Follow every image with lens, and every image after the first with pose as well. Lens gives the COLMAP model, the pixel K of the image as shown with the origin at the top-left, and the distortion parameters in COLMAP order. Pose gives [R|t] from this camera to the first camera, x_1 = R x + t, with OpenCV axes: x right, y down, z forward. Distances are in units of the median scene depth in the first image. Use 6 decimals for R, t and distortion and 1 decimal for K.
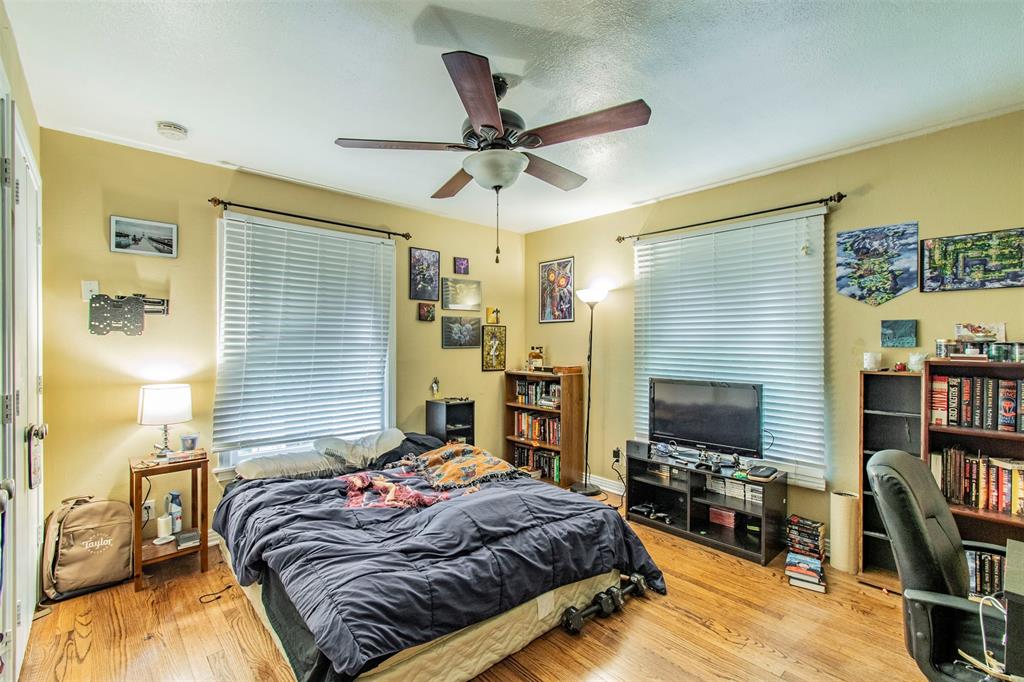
lens RADIAL K [[455.7, 0, 507.7], [0, 455.7, 343.9], [0, 0, 1]] dist [0.000966, -0.001046]
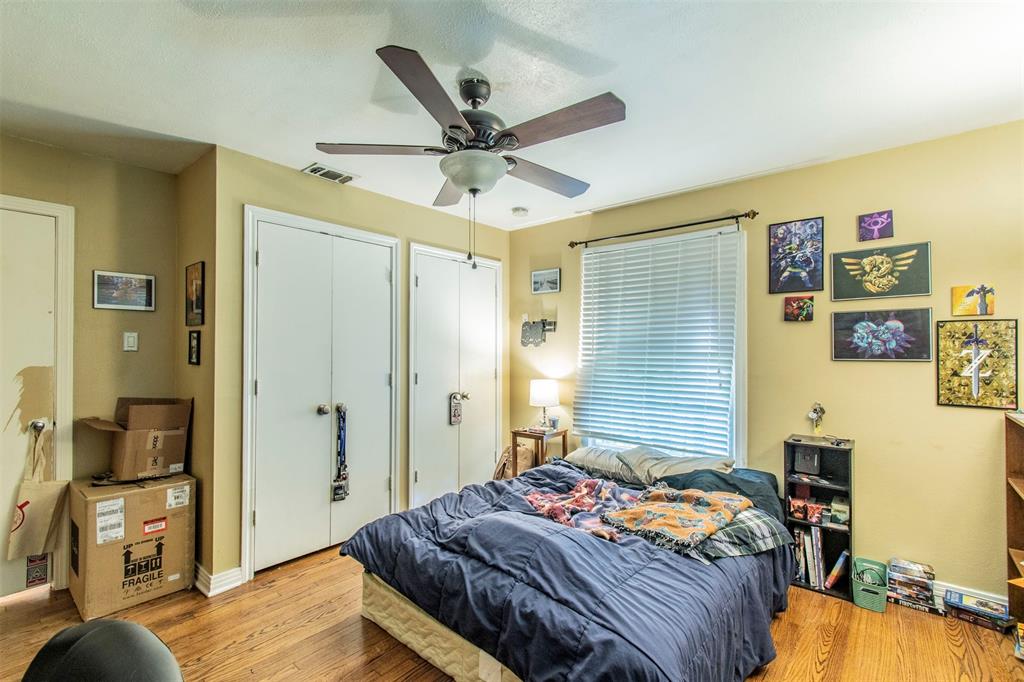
lens RADIAL K [[455.7, 0, 508.8], [0, 455.7, 342.7], [0, 0, 1]] dist [0.000966, -0.001046]
pose [[0.134262, -0.016693, -0.990805, 0.606756], [-0.005249, 0.999832, -0.017557, -0.003412], [0.990932, 0.007558, 0.134152, 0.608355]]
